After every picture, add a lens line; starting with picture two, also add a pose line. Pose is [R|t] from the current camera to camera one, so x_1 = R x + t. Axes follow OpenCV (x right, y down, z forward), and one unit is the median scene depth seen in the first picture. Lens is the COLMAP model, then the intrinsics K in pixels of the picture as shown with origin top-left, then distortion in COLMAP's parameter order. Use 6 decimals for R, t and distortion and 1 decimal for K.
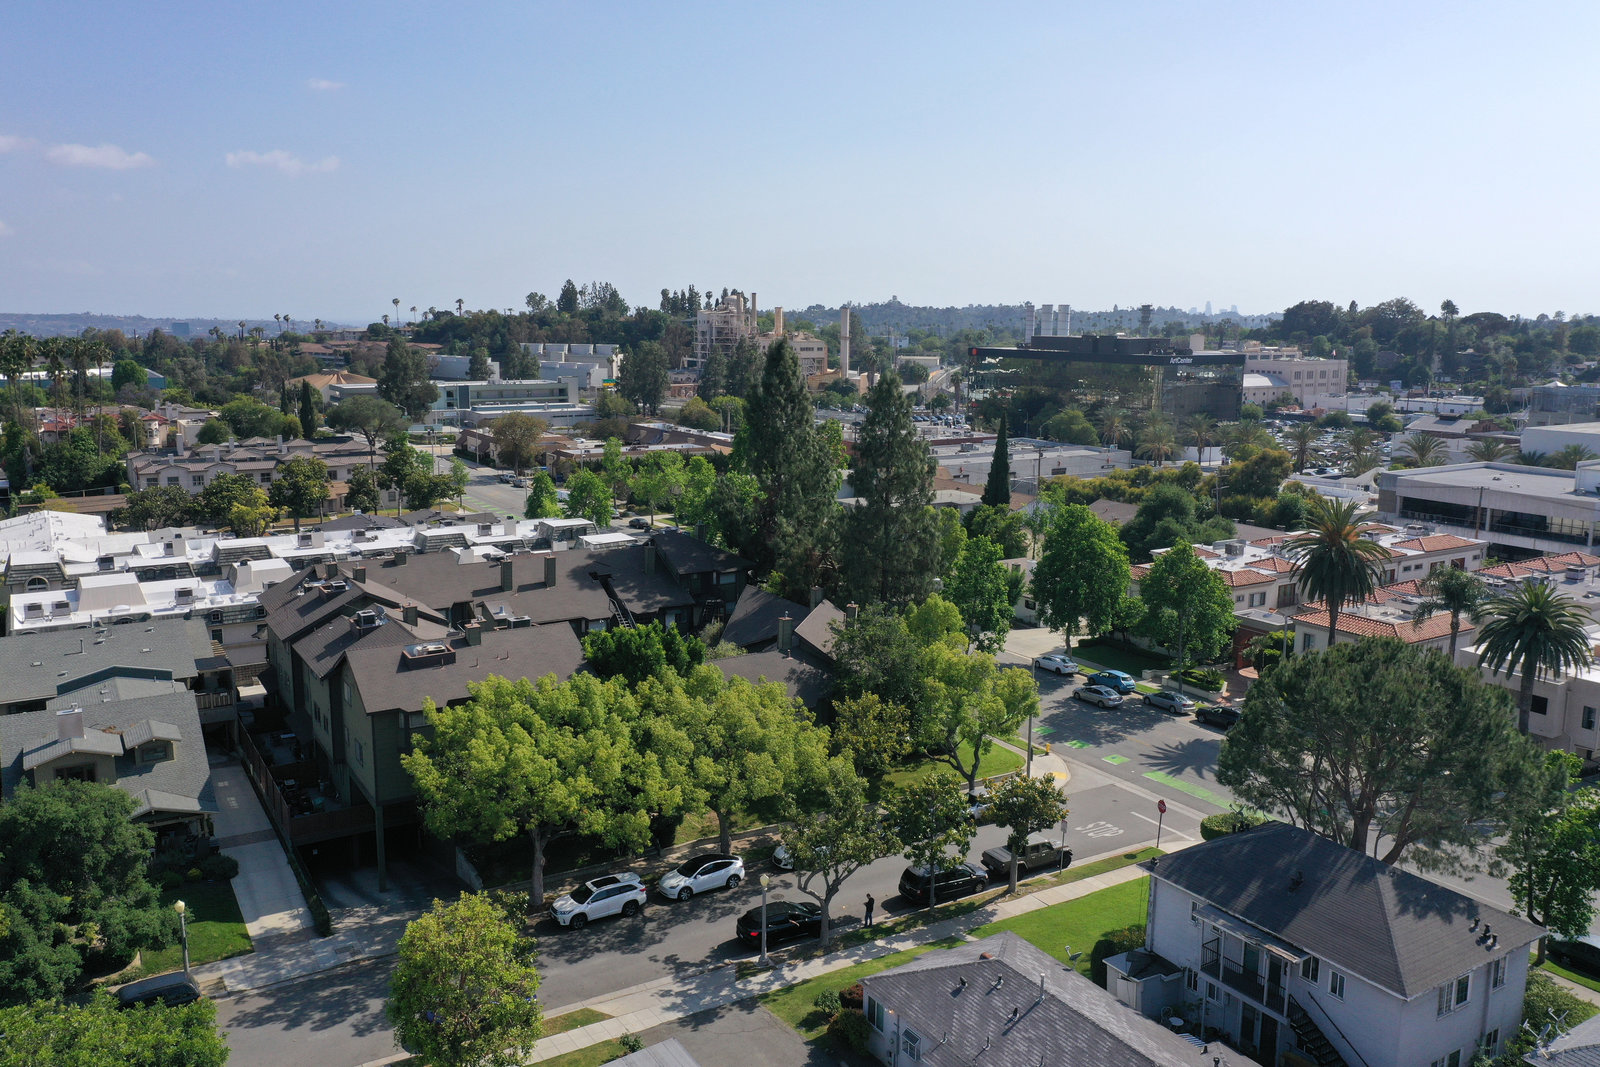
lens RADIAL K [[1255.8, 0, 800.0], [0, 1255.8, 533.5], [0, 0, 1]] dist [0.001904, -0.002956]
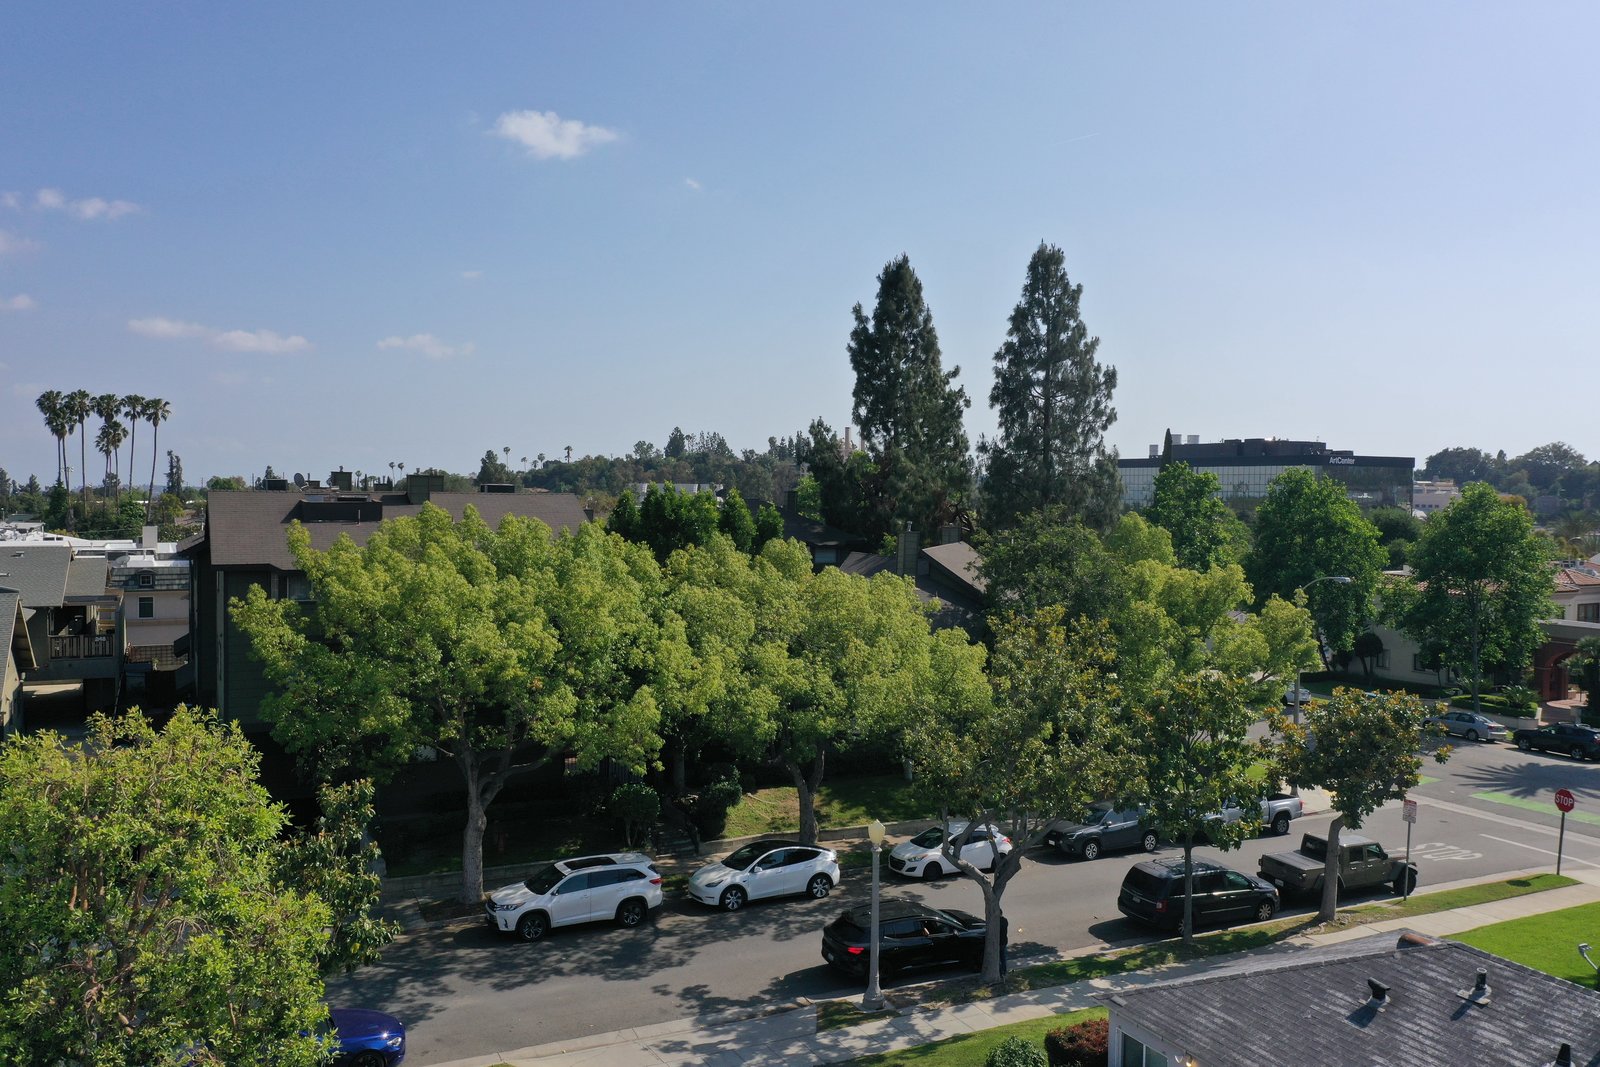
lens RADIAL K [[1255.8, 0, 800.0], [0, 1255.8, 533.5], [0, 0, 1]] dist [0.001904, -0.002956]
pose [[0.996325, 0.007089, -0.085354, -0.015567], [-0.019038, 0.989968, -0.140001, 0.209566], [0.083506, 0.141112, 0.986466, 0.438264]]
